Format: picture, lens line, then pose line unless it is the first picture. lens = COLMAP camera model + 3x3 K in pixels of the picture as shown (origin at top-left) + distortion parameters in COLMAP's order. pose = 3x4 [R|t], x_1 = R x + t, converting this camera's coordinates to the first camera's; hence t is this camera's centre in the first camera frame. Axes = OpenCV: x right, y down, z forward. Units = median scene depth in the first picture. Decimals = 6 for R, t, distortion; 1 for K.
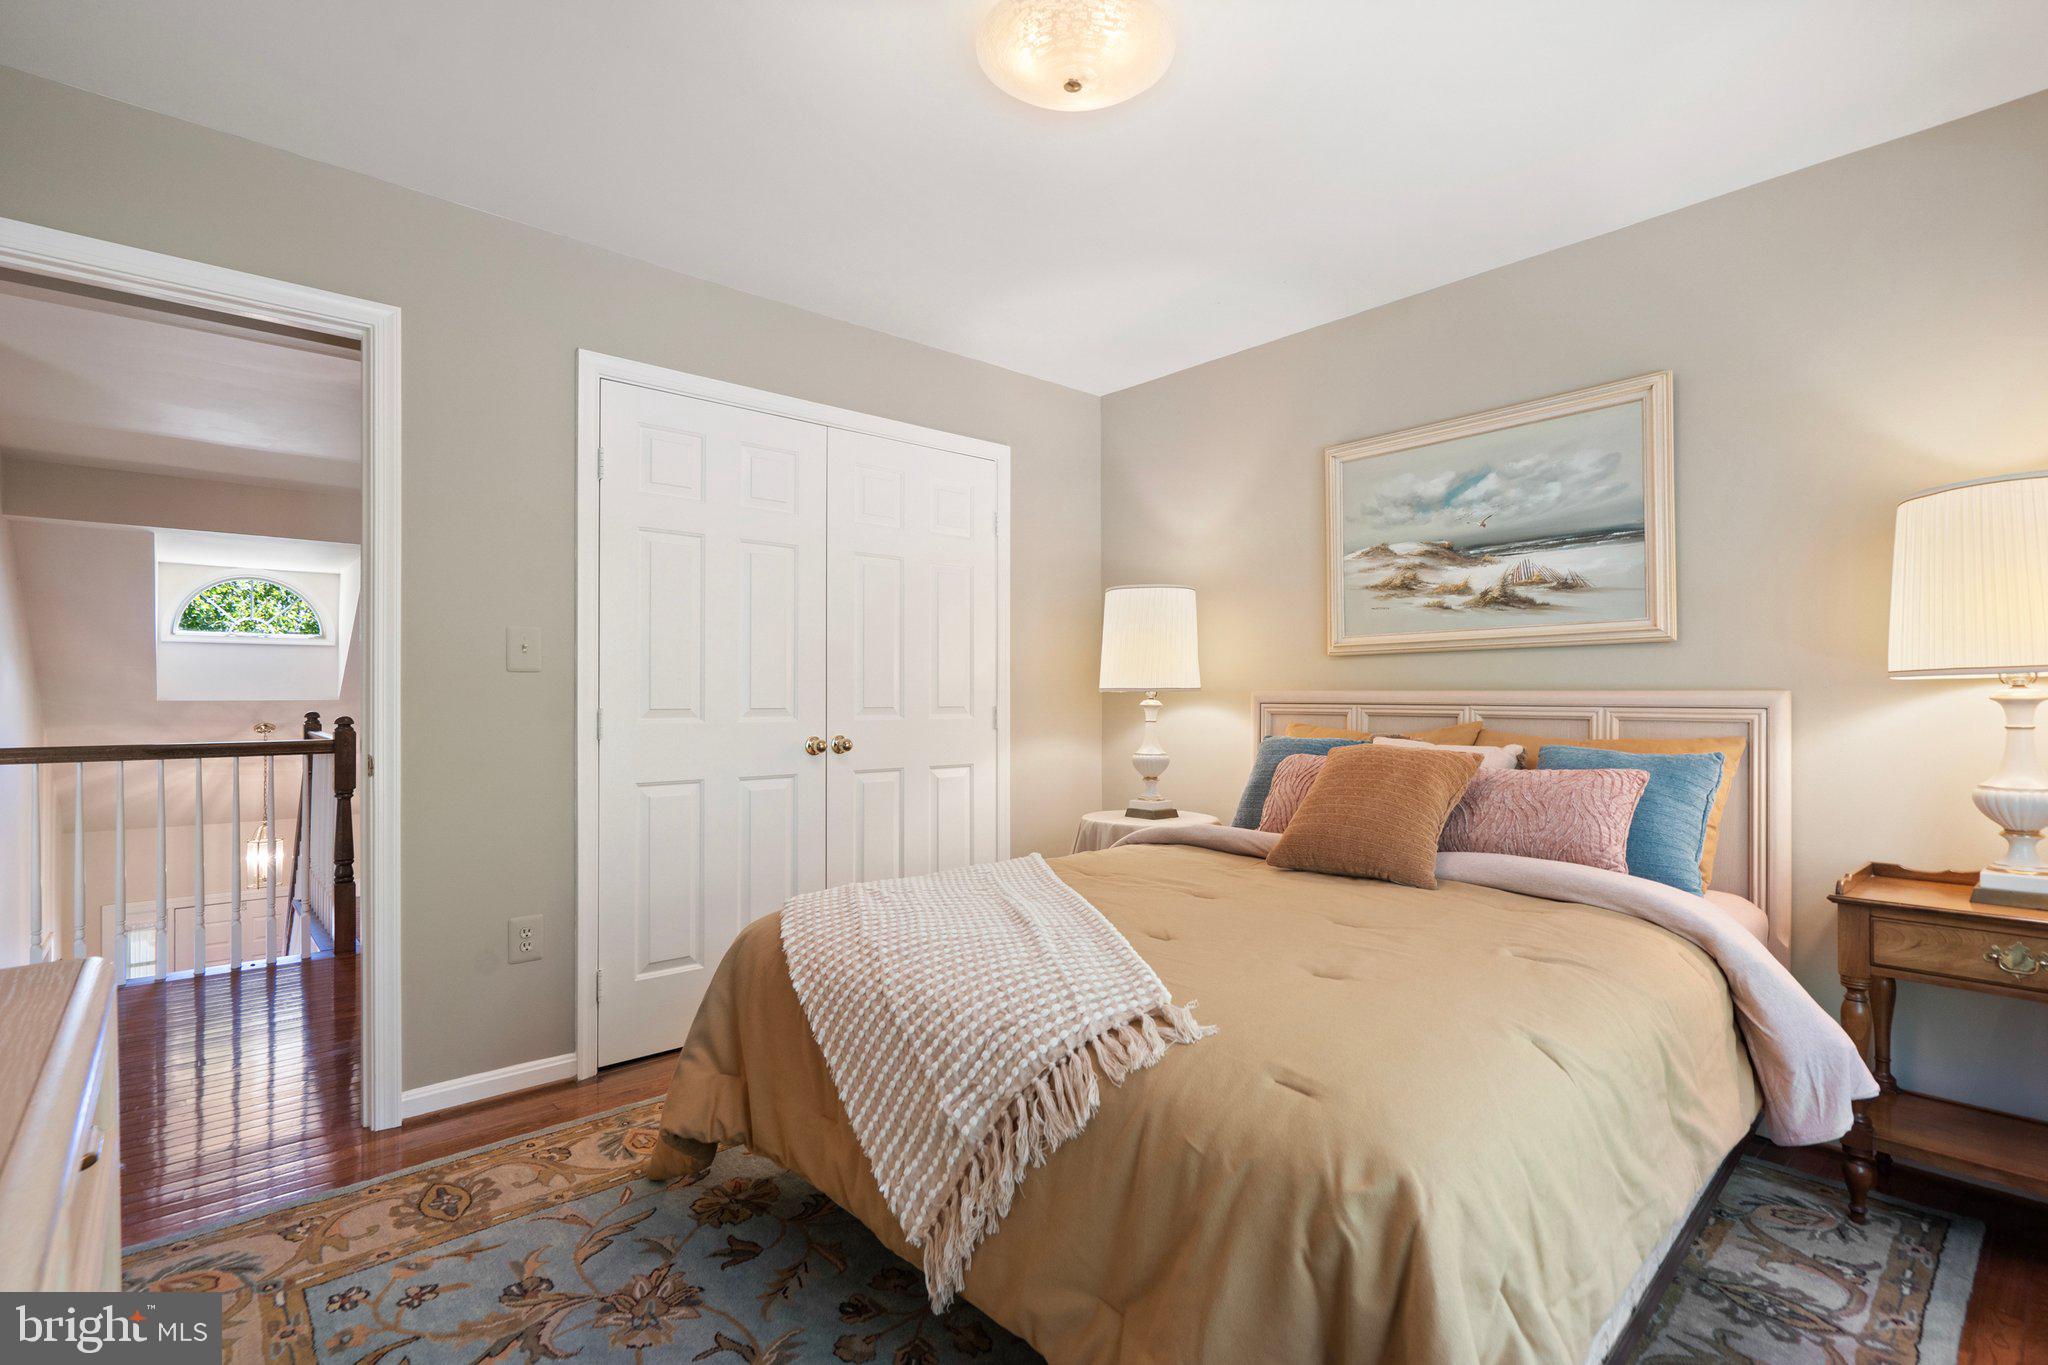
lens RADIAL K [[948.9, 0, 1011.7], [0, 948.9, 691.9], [0, 0, 1]] dist [-0.002580, -0.000254]
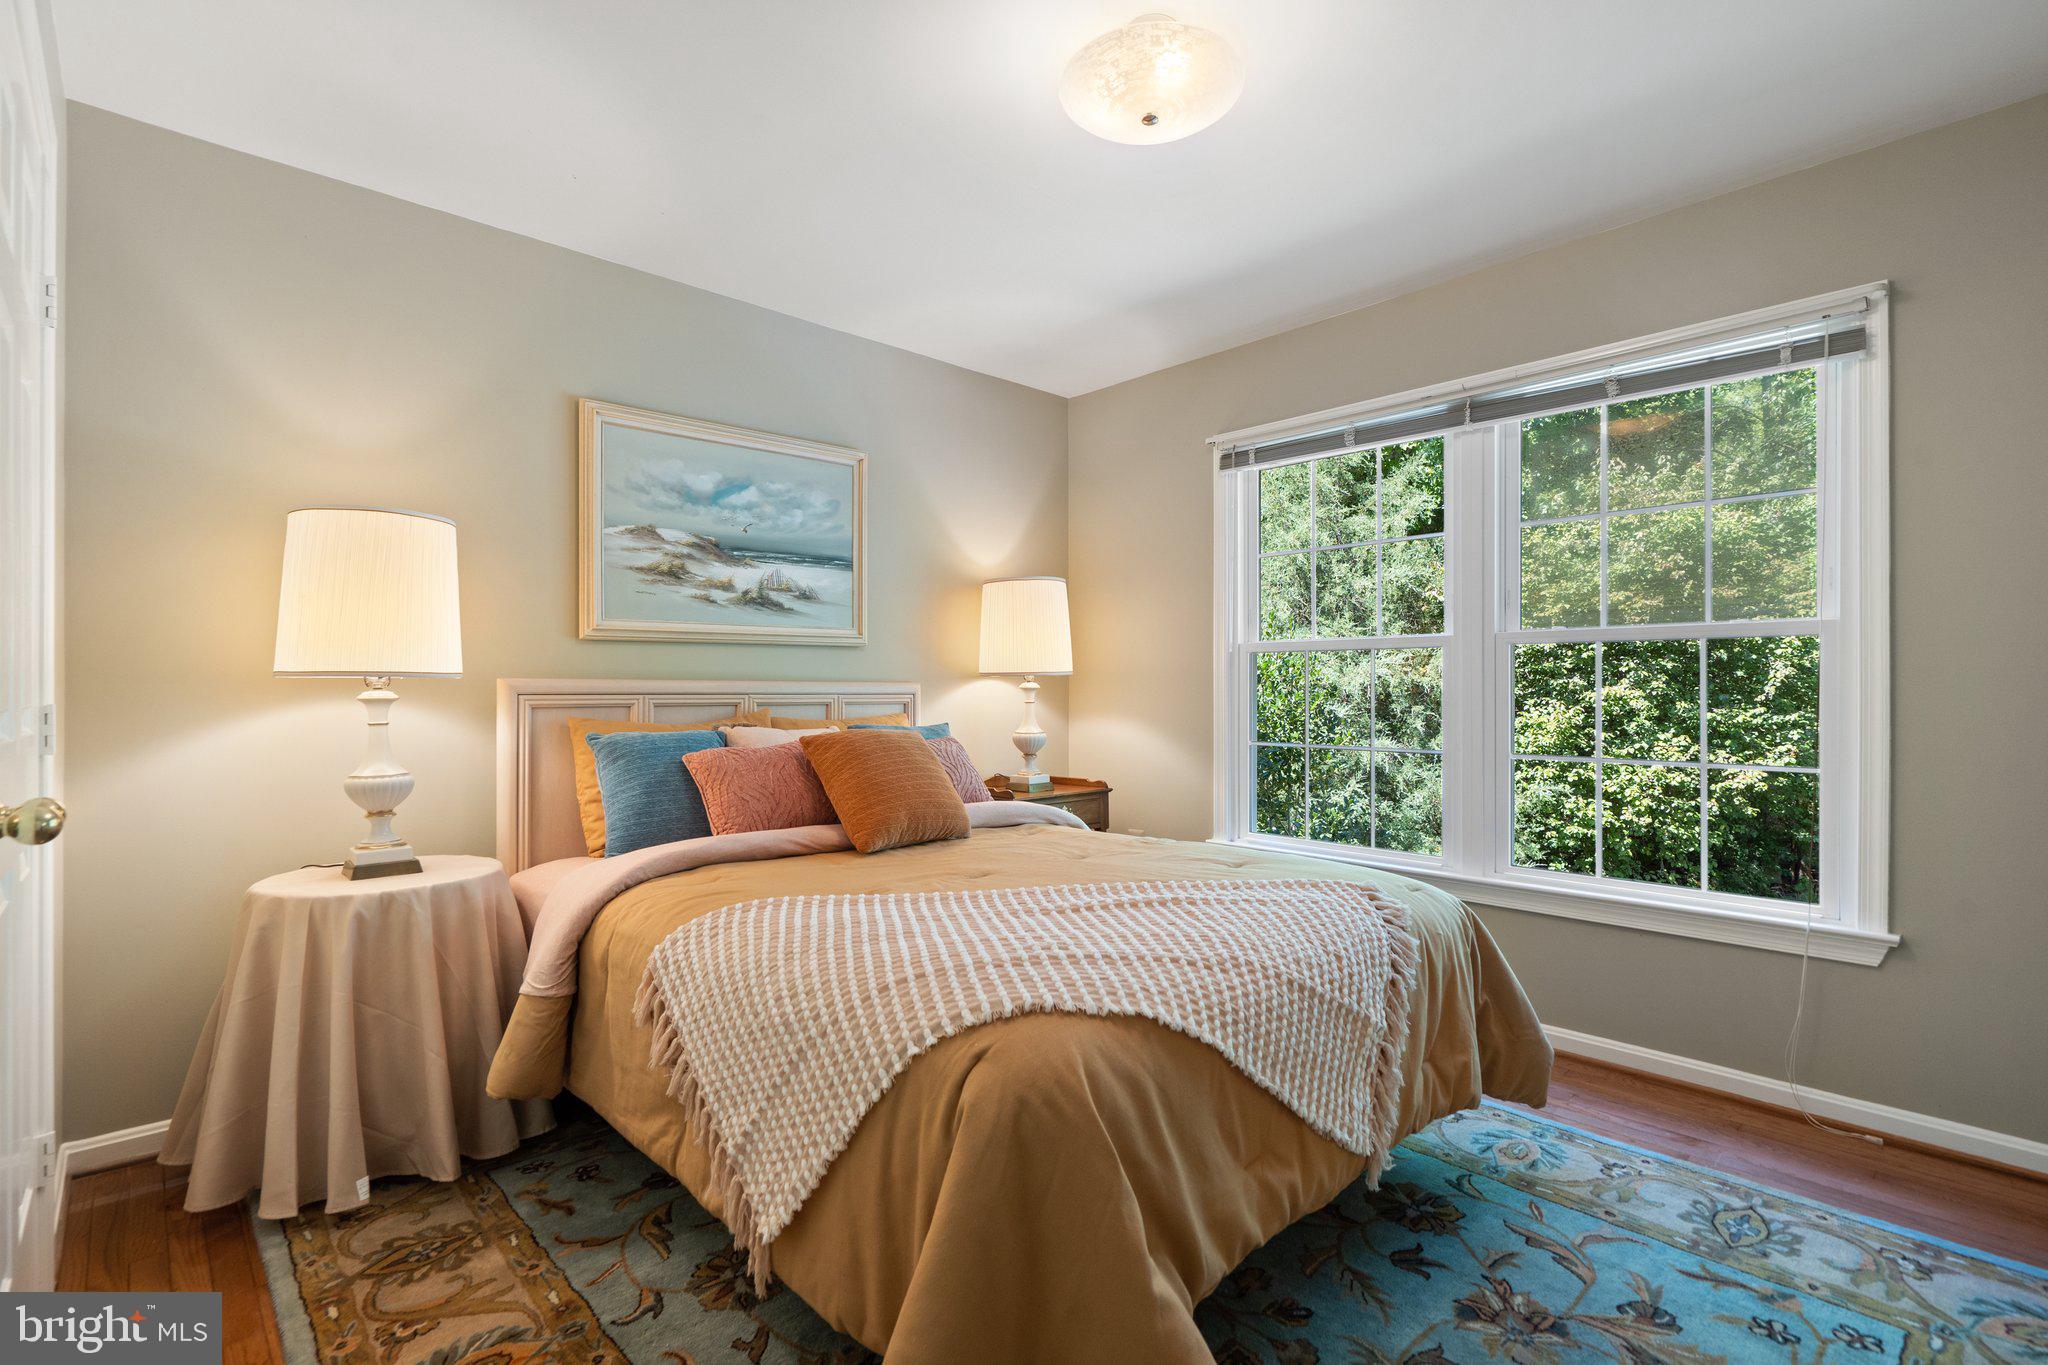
lens RADIAL K [[948.9, 0, 1019.1], [0, 948.9, 684.2], [0, 0, 1]] dist [-0.002580, -0.000254]
pose [[-0.033174, 0.001235, 0.999449, -0.599983], [-0.006409, 0.999978, -0.001449, 0.002009], [-0.999429, -0.006454, -0.033166, 0.697273]]
